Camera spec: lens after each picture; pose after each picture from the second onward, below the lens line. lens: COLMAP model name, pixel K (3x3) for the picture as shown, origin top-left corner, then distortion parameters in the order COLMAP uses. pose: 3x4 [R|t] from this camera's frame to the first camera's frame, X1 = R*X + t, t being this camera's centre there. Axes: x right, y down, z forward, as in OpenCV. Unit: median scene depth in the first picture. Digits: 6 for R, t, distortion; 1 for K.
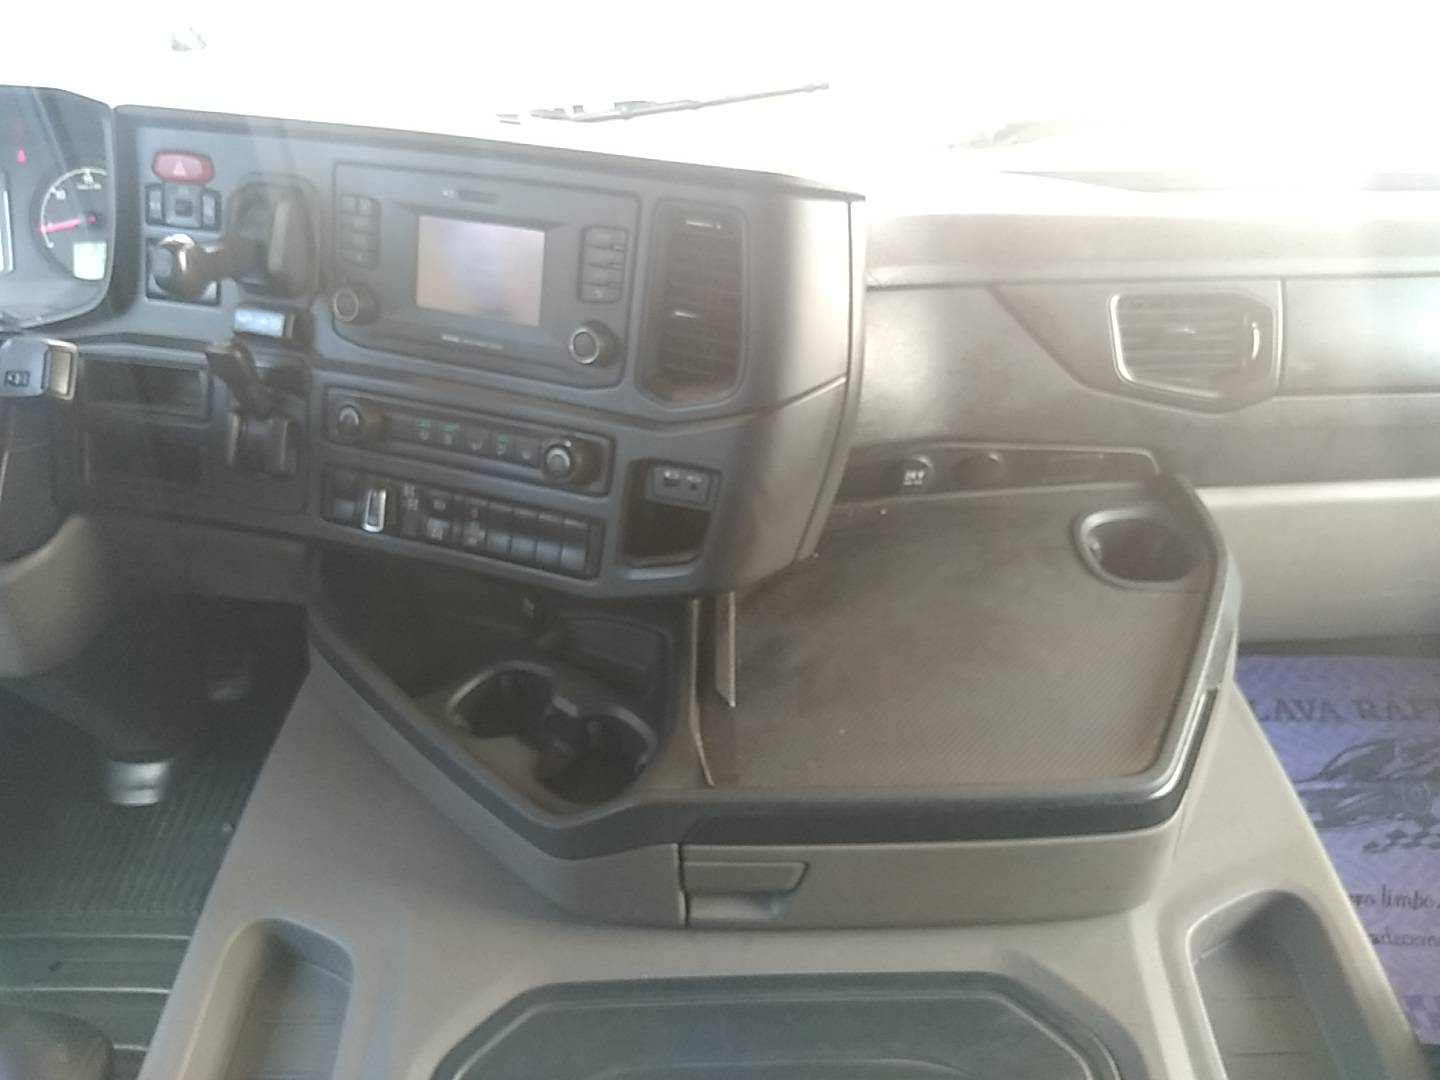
lens RADIAL K [[1138.0, 0, 716.2], [0, 1138.0, 543.8], [0, 0, 1]] dist [0.109800, -0.178050]
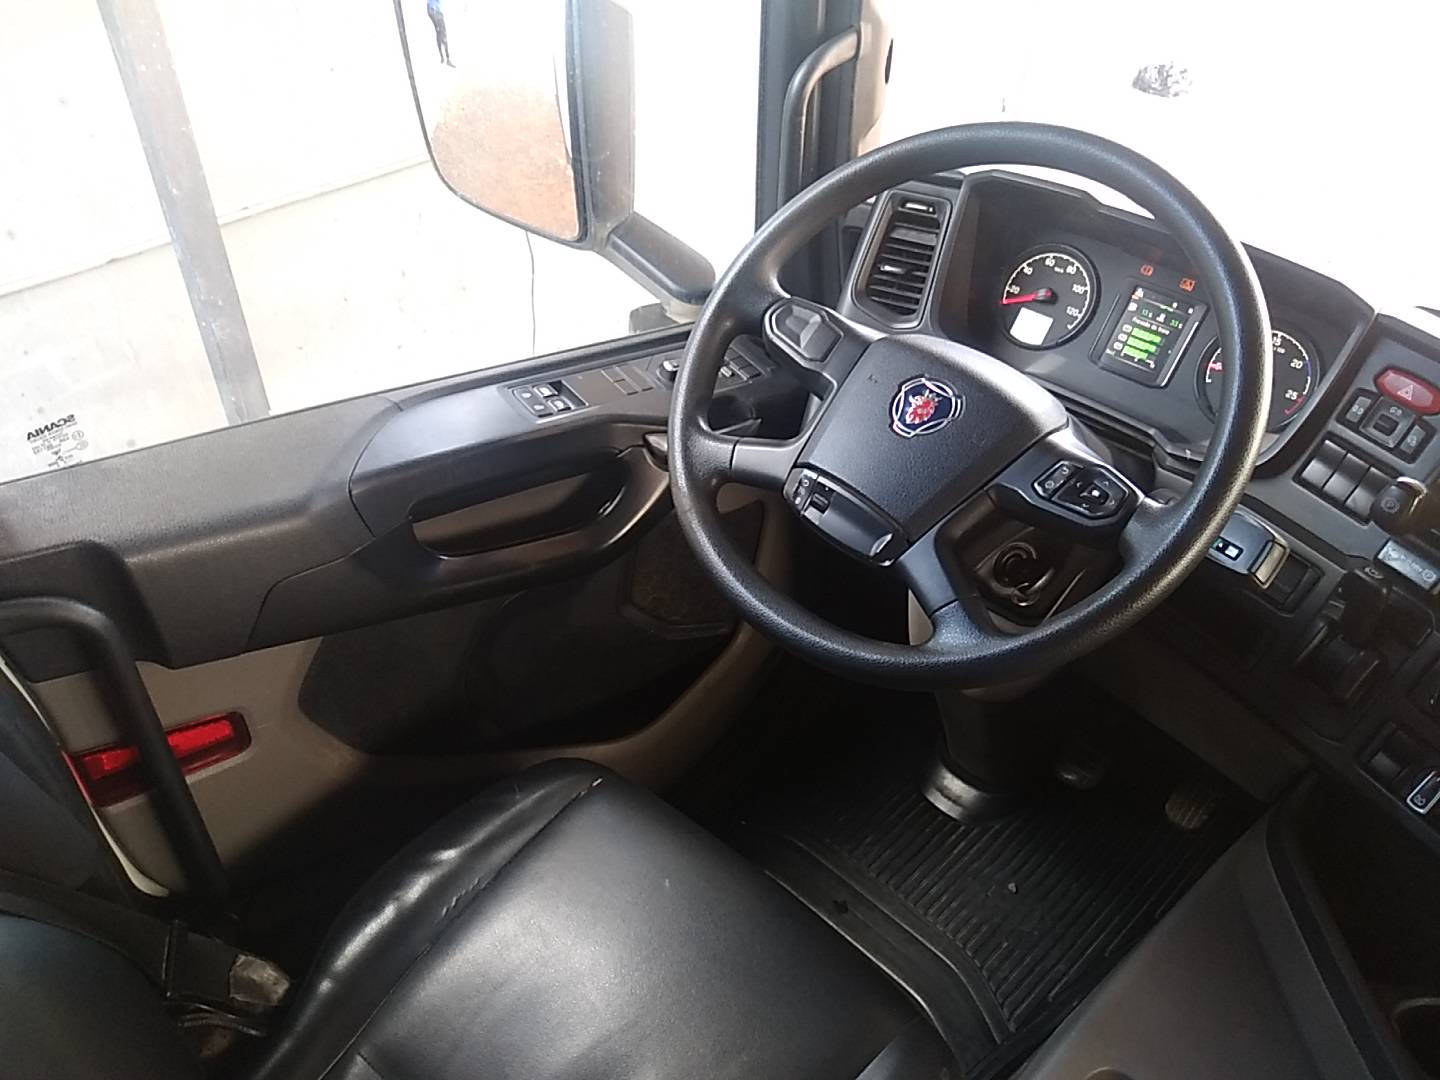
lens RADIAL K [[1138.0, 0, 716.2], [0, 1138.0, 543.8], [0, 0, 1]] dist [0.109800, -0.178050]
pose [[0.757035, 0.482264, -0.440816, -0.298020], [-0.482867, 0.867464, 0.119775, -0.026127], [0.440155, 0.122181, 0.889570, -0.117279]]
